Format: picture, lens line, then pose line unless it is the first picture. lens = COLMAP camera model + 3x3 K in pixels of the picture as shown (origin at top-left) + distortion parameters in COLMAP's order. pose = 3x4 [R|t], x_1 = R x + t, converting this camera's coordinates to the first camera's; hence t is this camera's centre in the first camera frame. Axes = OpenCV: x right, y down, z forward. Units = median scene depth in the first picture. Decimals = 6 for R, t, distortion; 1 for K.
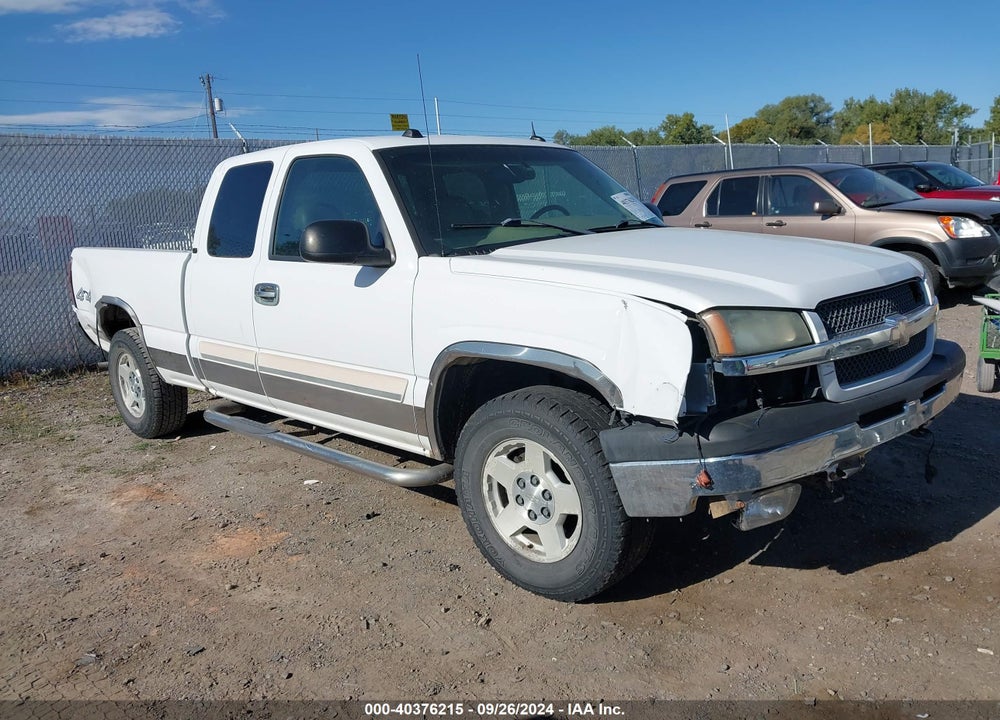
lens RADIAL K [[783.1, 0, 480.6], [0, 783.1, 372.3], [0, 0, 1]] dist [0.014218, -0.003962]
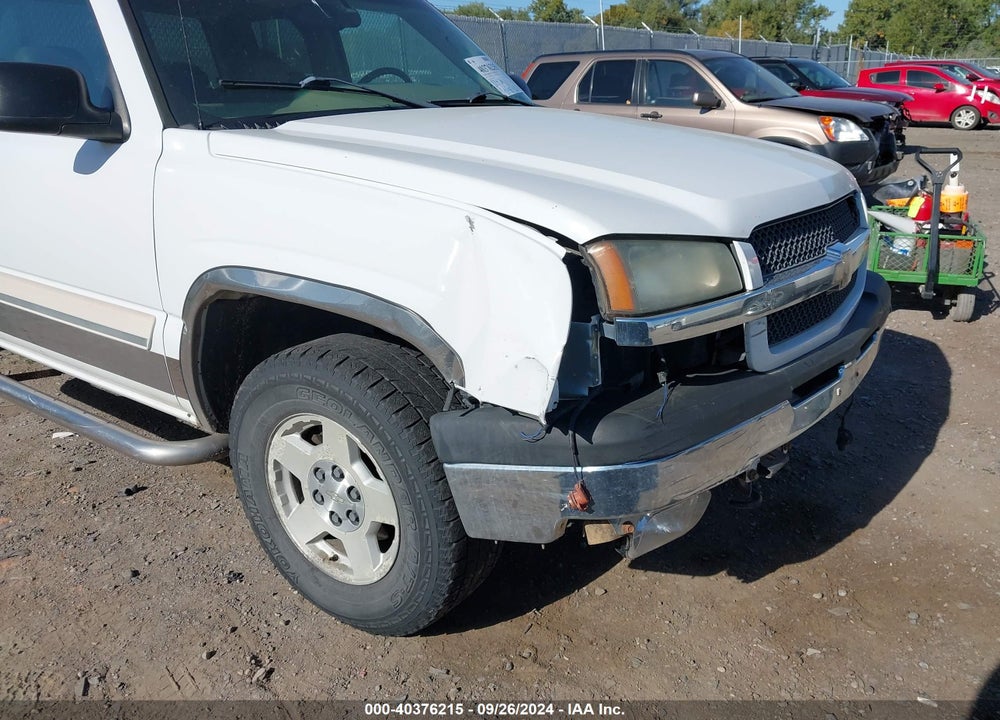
lens RADIAL K [[783.1, 0, 480.6], [0, 783.1, 372.3], [0, 0, 1]] dist [0.014218, -0.003962]
pose [[0.985040, -0.002834, 0.172300, 0.071005], [-0.021201, 0.990276, 0.137492, -0.044544], [-0.171014, -0.139089, 0.975402, 0.306254]]
